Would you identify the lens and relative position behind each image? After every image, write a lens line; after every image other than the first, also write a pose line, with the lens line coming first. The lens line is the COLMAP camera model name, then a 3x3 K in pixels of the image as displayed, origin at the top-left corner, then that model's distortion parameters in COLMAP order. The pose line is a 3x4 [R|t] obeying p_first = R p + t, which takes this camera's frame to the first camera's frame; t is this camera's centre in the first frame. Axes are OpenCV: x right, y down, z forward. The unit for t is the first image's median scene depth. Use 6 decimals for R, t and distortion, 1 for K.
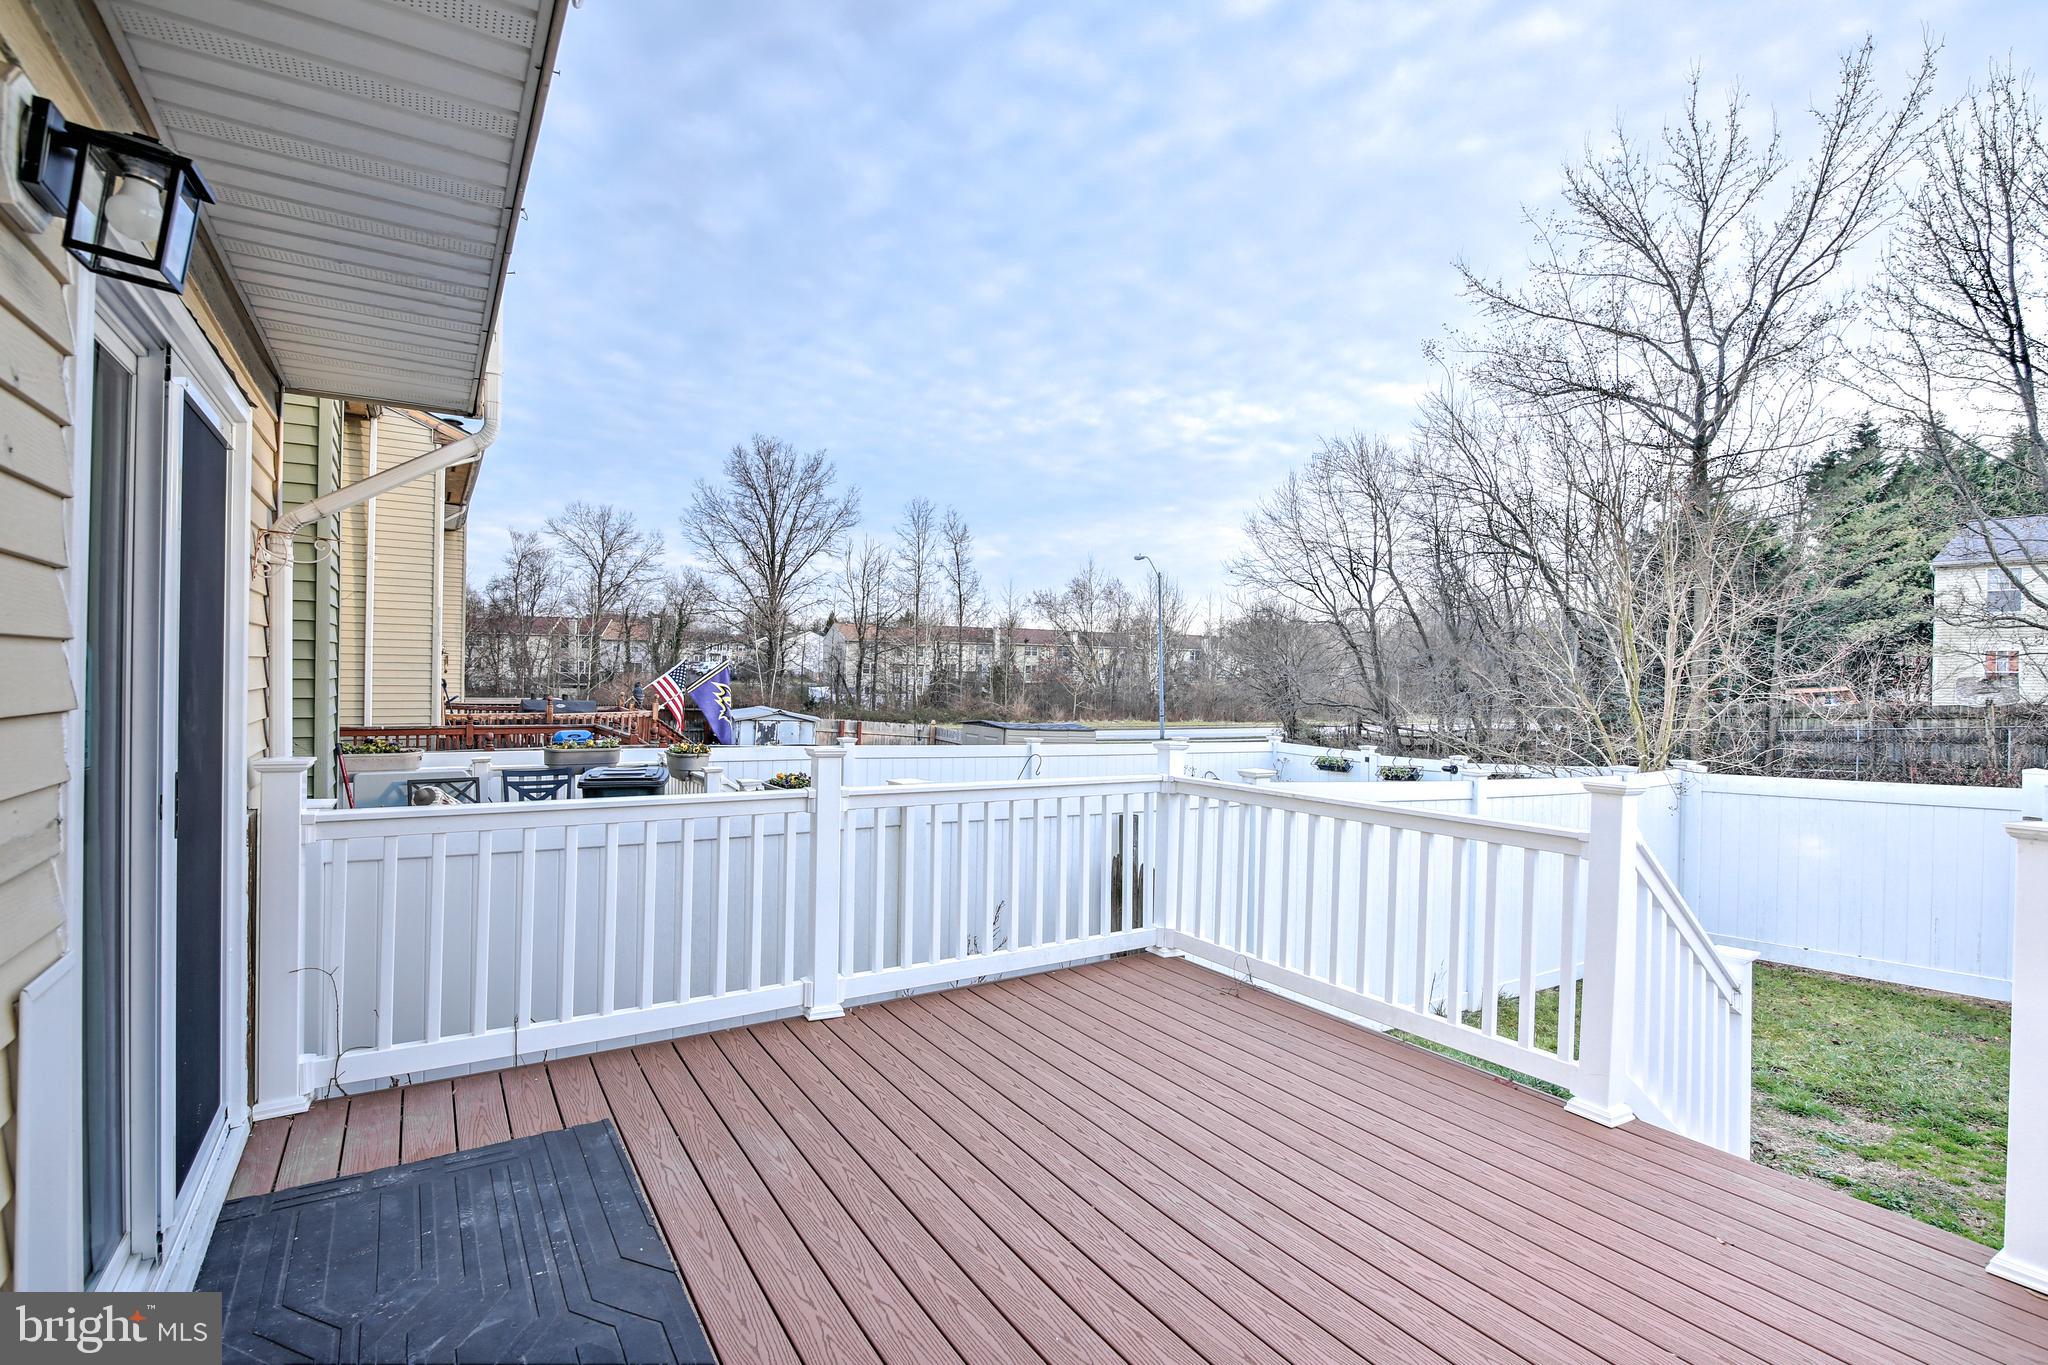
lens RADIAL K [[938.7, 0, 1026.9], [0, 938.7, 680.2], [0, 0, 1]] dist [-0.014854, -0.000201]
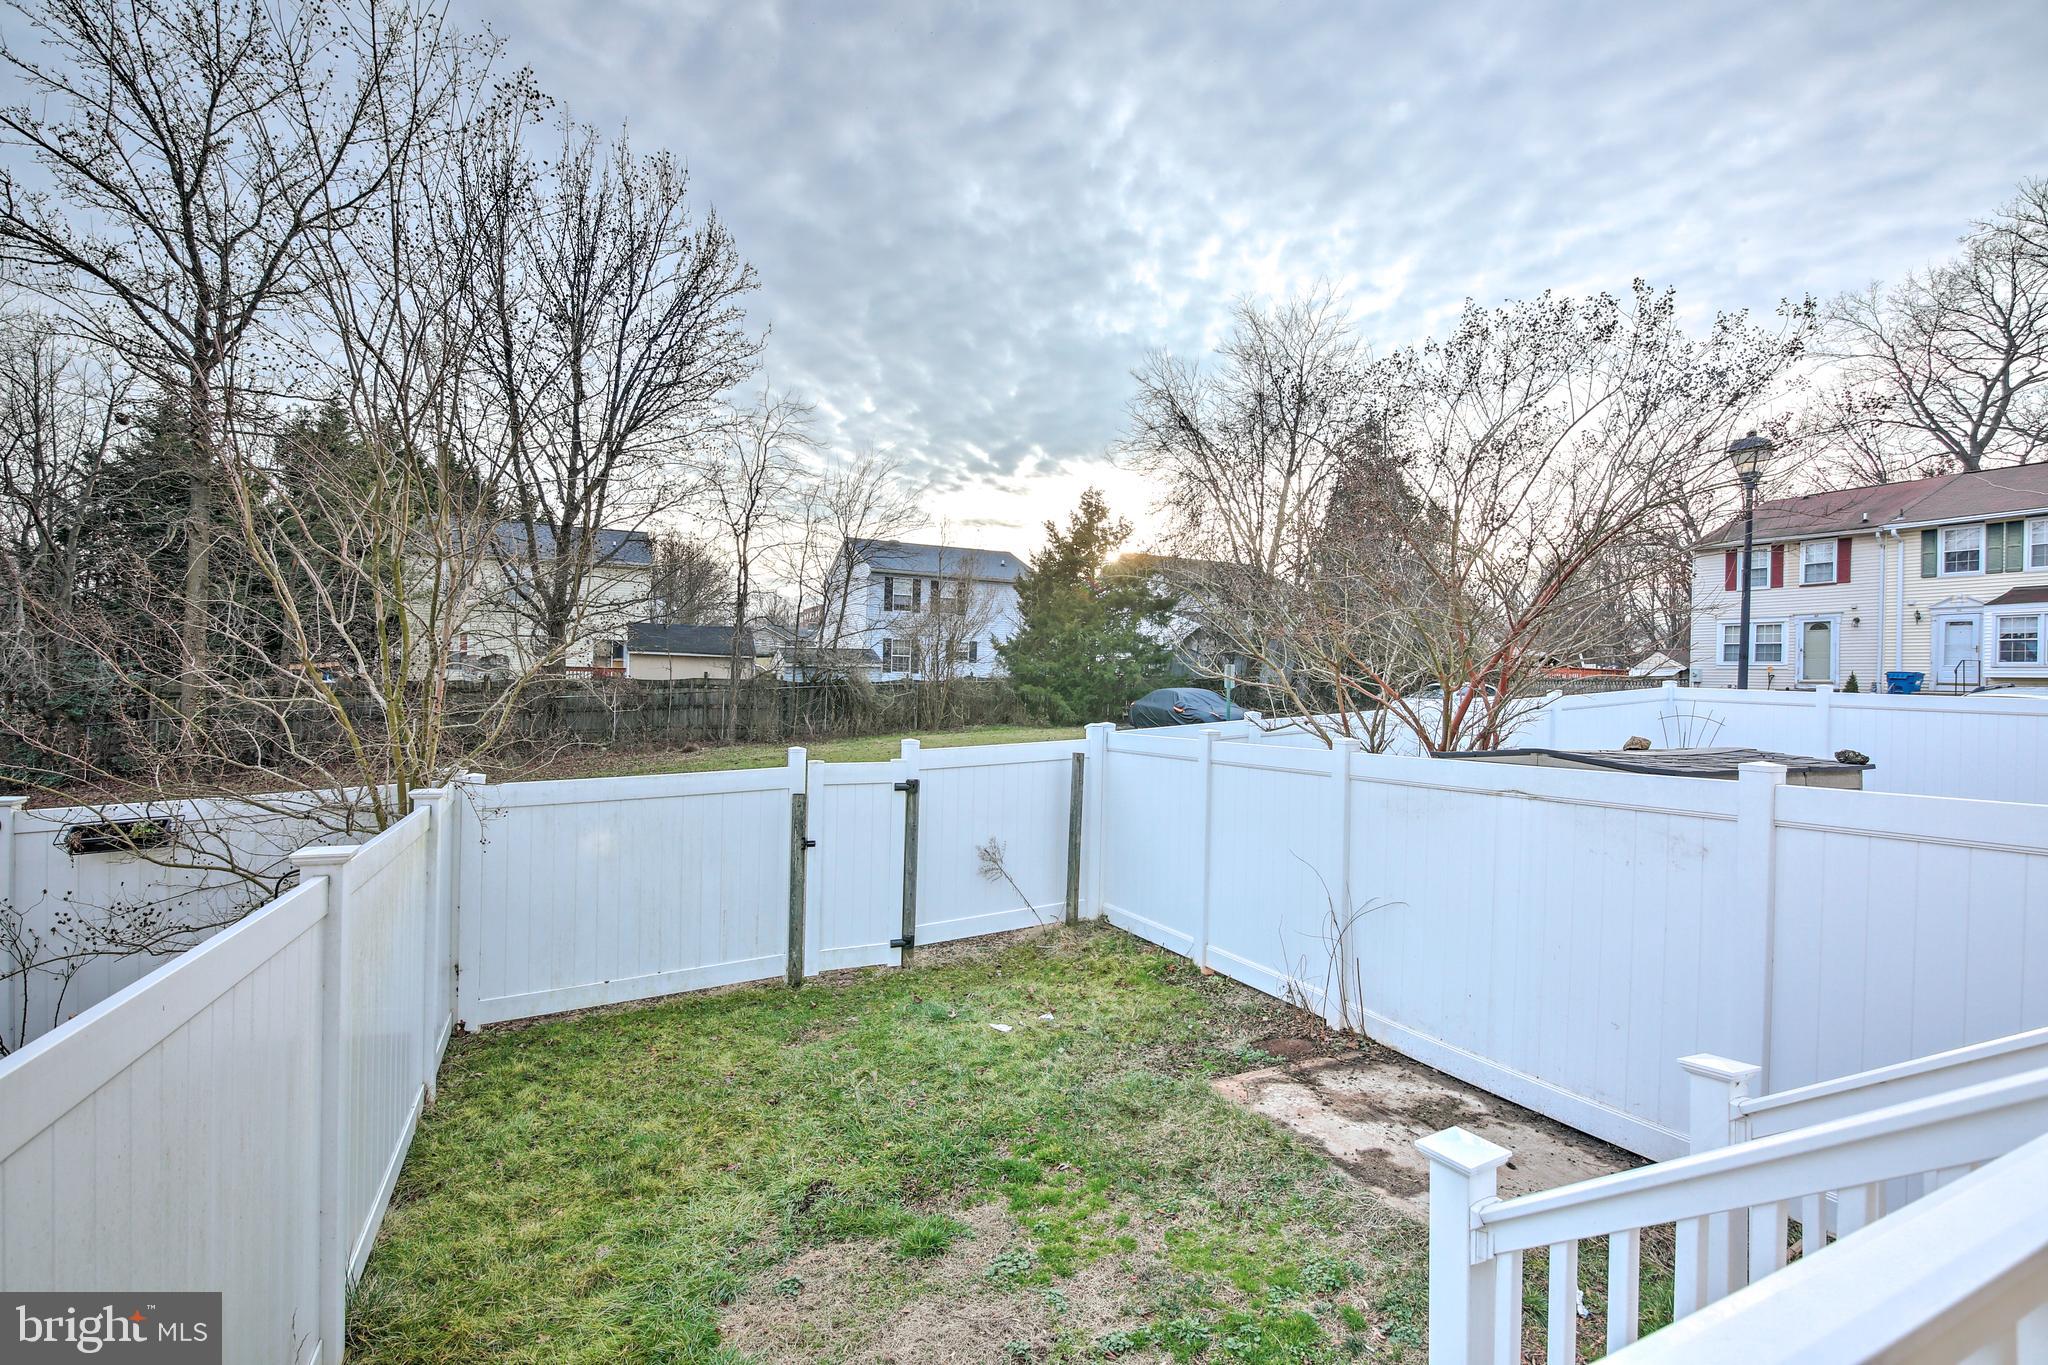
lens RADIAL K [[938.7, 0, 1037.9], [0, 938.7, 674.1], [0, 0, 1]] dist [-0.014854, -0.000201]
pose [[0.142493, -0.003811, 0.989789, 0.022450], [-0.015765, 0.999857, 0.006119, 0.001330], [-0.989670, -0.016476, 0.142412, 0.156291]]
